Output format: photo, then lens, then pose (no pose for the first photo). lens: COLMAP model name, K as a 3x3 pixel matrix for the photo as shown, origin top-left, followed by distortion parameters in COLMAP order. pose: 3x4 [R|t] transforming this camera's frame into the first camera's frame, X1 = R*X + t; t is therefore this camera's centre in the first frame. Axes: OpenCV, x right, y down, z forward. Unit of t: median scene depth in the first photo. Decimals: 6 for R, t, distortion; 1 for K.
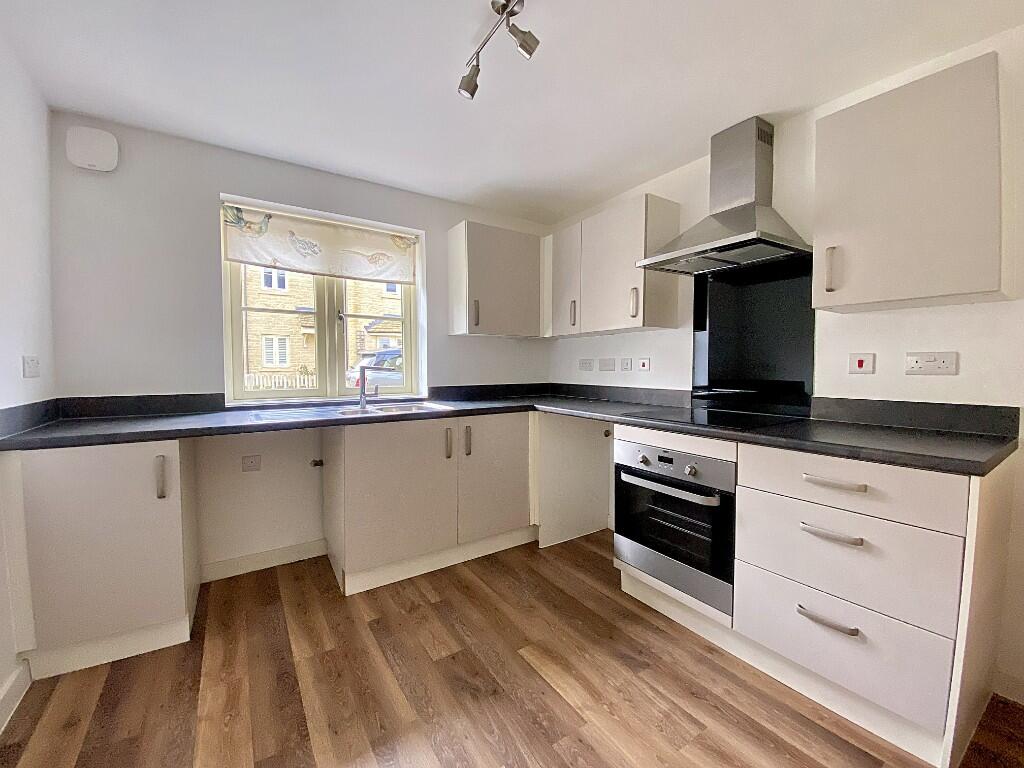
lens RADIAL K [[414.0, 0, 505.9], [0, 414.0, 389.5], [0, 0, 1]] dist [0.028600, -0.026960]
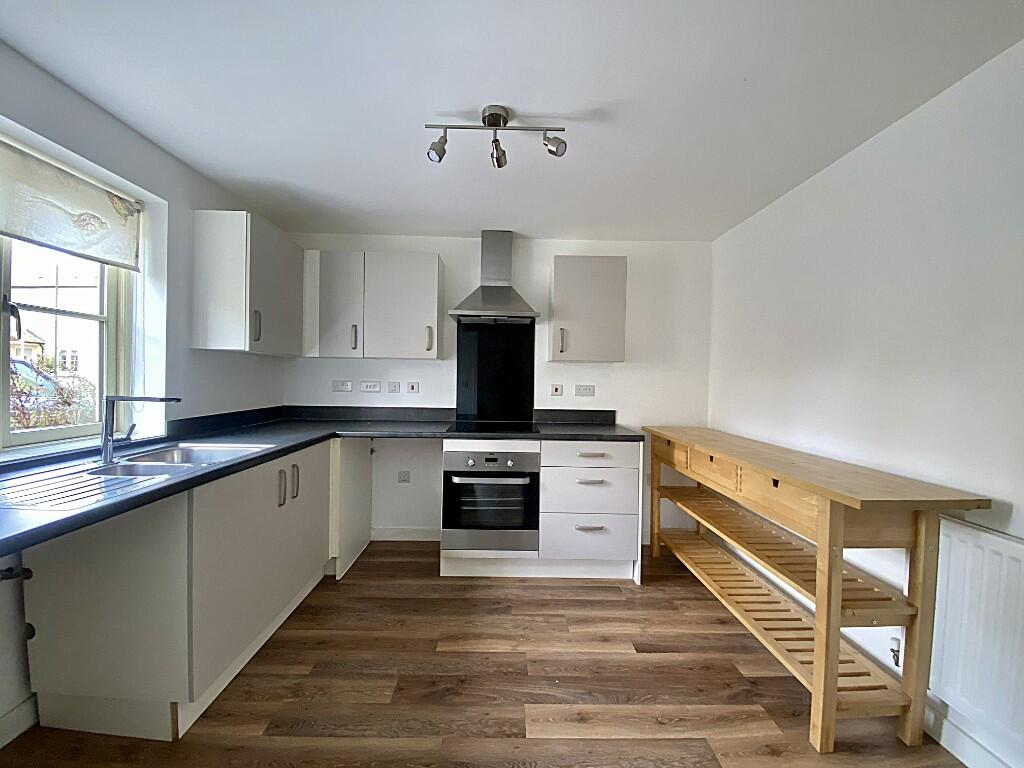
lens RADIAL K [[414.0, 0, 505.9], [0, 414.0, 389.5], [0, 0, 1]] dist [0.028600, -0.026960]
pose [[0.535596, -0.009375, 0.844422, -0.725559], [0.031425, 0.999467, -0.008835, -0.049985], [-0.843889, 0.031268, 0.535605, 0.202079]]
